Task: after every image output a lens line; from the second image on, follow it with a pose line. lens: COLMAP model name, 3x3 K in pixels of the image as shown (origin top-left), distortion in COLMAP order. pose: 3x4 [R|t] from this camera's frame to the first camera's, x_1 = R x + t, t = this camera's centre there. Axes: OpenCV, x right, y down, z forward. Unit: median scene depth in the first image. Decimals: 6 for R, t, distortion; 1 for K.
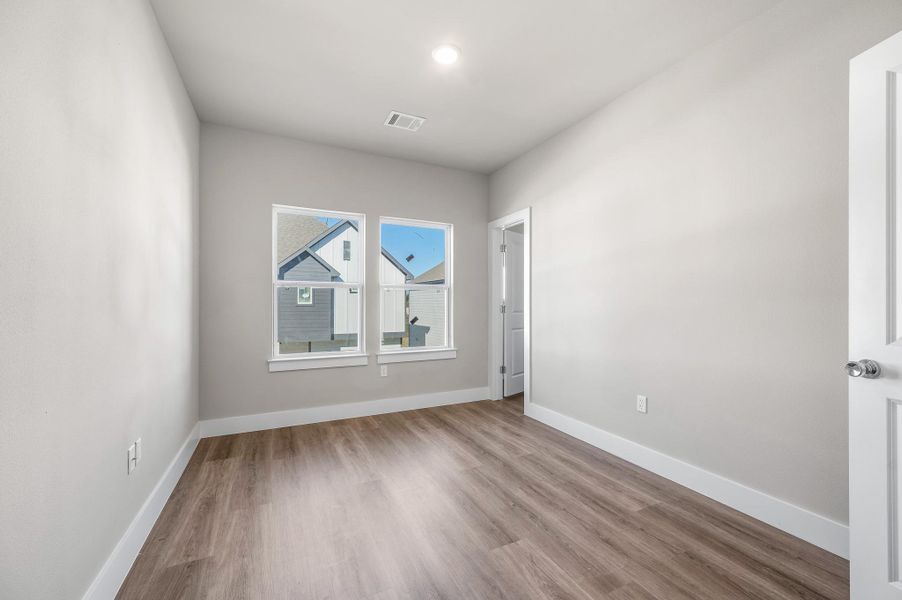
lens RADIAL K [[354.5, 0, 451.0], [0, 354.5, 300.0], [0, 0, 1]] dist [0.013207, 0.000059]
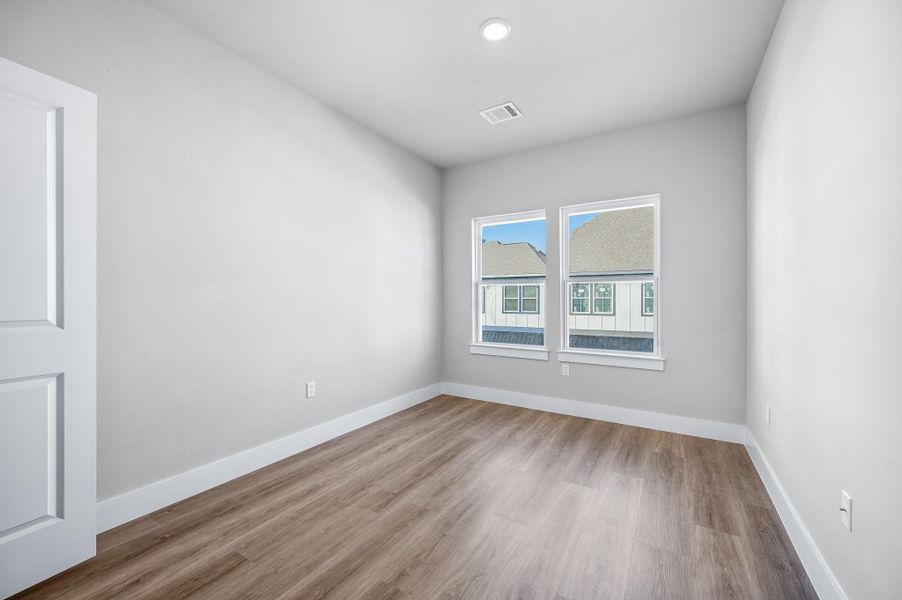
lens RADIAL K [[358.4, 0, 451.0], [0, 358.4, 300.0], [0, 0, 1]] dist [-0.000185, -0.000029]
pose [[0.521929, -0.002484, -0.852986, 0.497410], [0.009406, 0.999952, 0.002843, 0.007705], [0.852937, -0.009507, 0.521927, 0.253330]]
